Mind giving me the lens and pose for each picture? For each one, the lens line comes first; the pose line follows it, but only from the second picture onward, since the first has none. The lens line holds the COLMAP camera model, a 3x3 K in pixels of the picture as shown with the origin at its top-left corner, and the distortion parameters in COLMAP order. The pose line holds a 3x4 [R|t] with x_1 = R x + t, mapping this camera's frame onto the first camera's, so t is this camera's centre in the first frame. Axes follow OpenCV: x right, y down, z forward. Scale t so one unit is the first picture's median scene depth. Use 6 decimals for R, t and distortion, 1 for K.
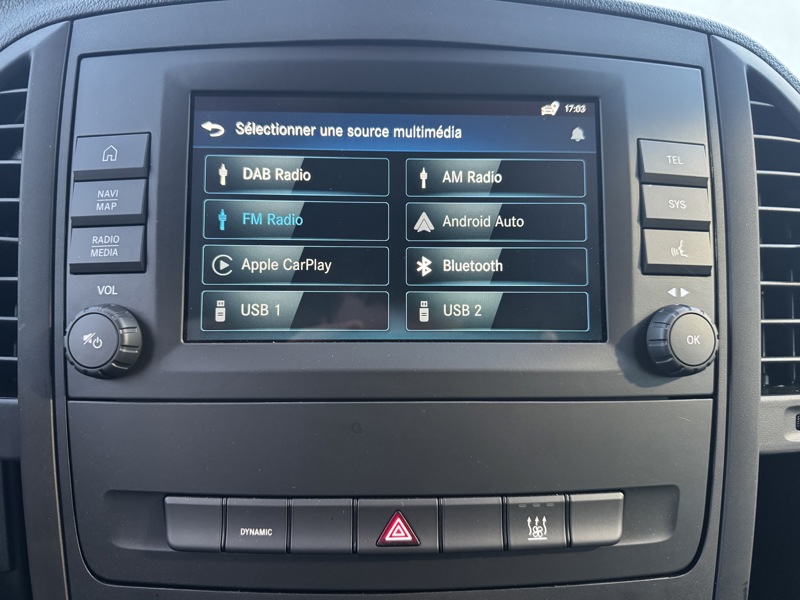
lens RADIAL K [[567.9, 0, 400.0], [0, 567.9, 300.0], [0, 0, 1]] dist [-0.005767, -0.005475]
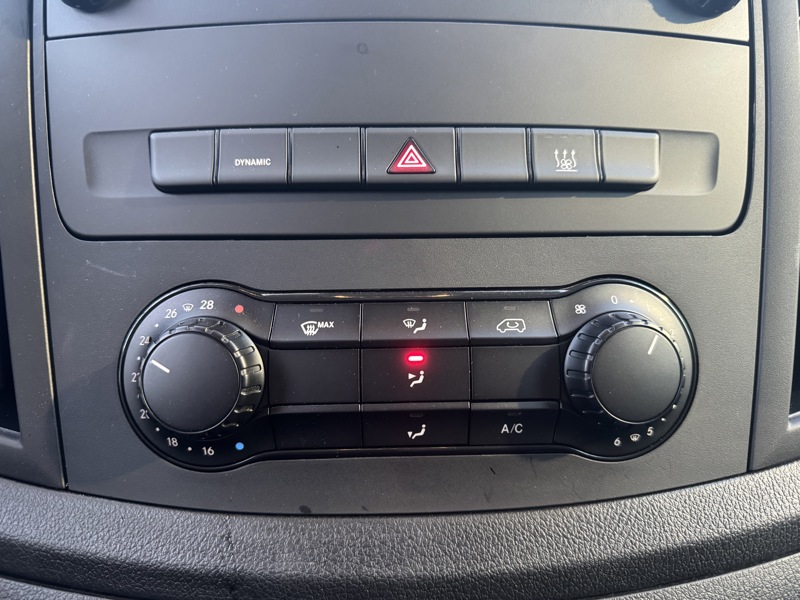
lens RADIAL K [[567.9, 0, 400.0], [0, 567.9, 300.0], [0, 0, 1]] dist [-0.005767, -0.005475]
pose [[0.999852, -0.016646, 0.004410, -0.027248], [0.016867, 0.998284, -0.056069, 0.648836], [-0.003469, 0.056135, 0.998417, 0.111647]]
